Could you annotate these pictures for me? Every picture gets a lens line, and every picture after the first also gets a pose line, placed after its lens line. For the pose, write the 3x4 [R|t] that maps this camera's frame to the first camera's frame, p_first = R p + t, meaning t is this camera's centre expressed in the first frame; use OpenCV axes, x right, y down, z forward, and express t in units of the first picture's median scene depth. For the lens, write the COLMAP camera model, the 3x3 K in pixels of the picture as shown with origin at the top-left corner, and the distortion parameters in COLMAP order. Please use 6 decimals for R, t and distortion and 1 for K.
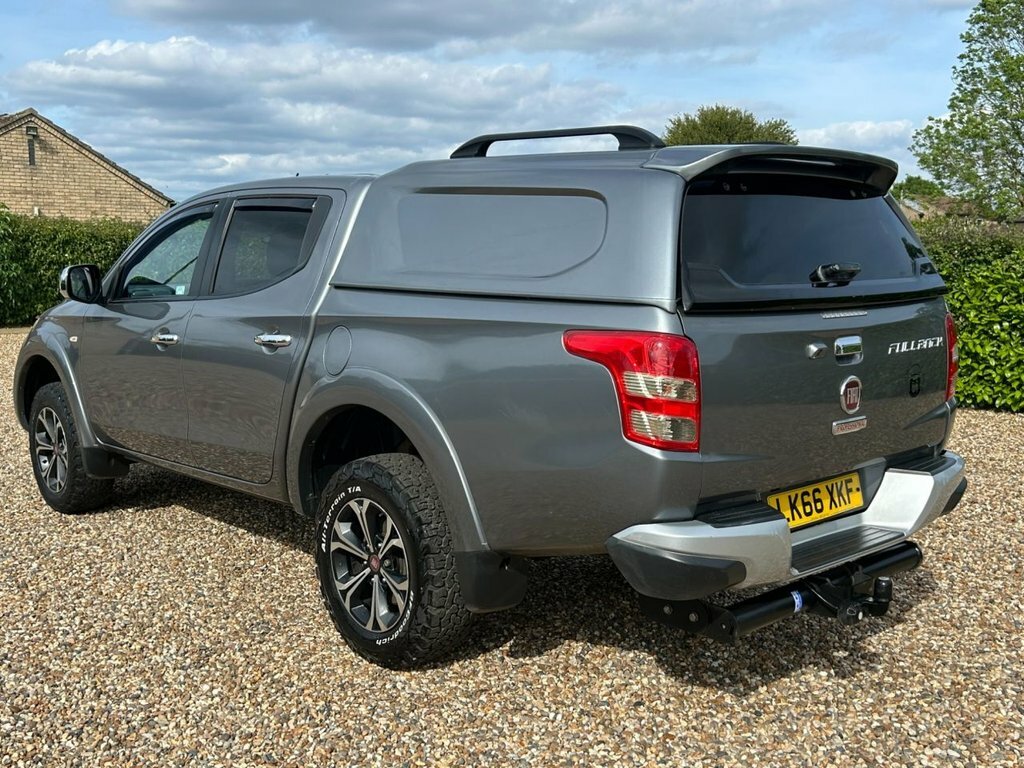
lens RADIAL K [[1111.4, 0, 512.0], [0, 1111.4, 384.0], [0, 0, 1]] dist [0.143111, -0.297030]
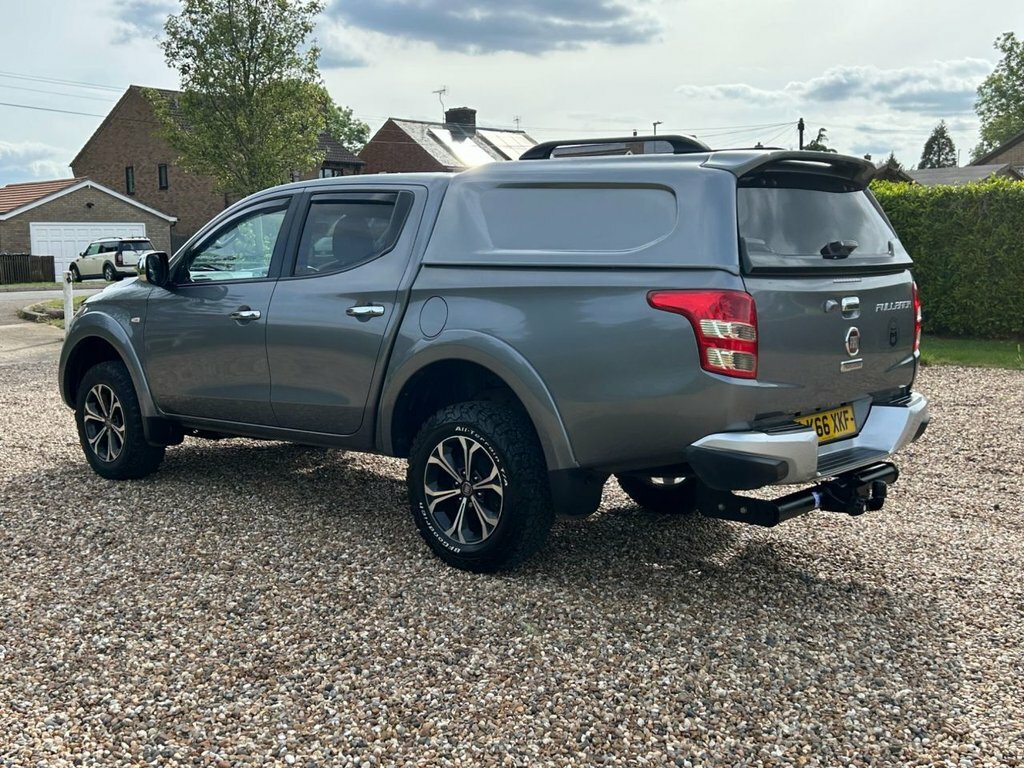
lens RADIAL K [[1111.4, 0, 512.0], [0, 1111.4, 384.0], [0, 0, 1]] dist [0.143111, -0.297030]
pose [[0.996875, -0.013312, 0.077867, -0.188056], [0.013398, 0.999910, -0.000575, 0.052143], [-0.077852, 0.001617, 0.996964, -0.260419]]
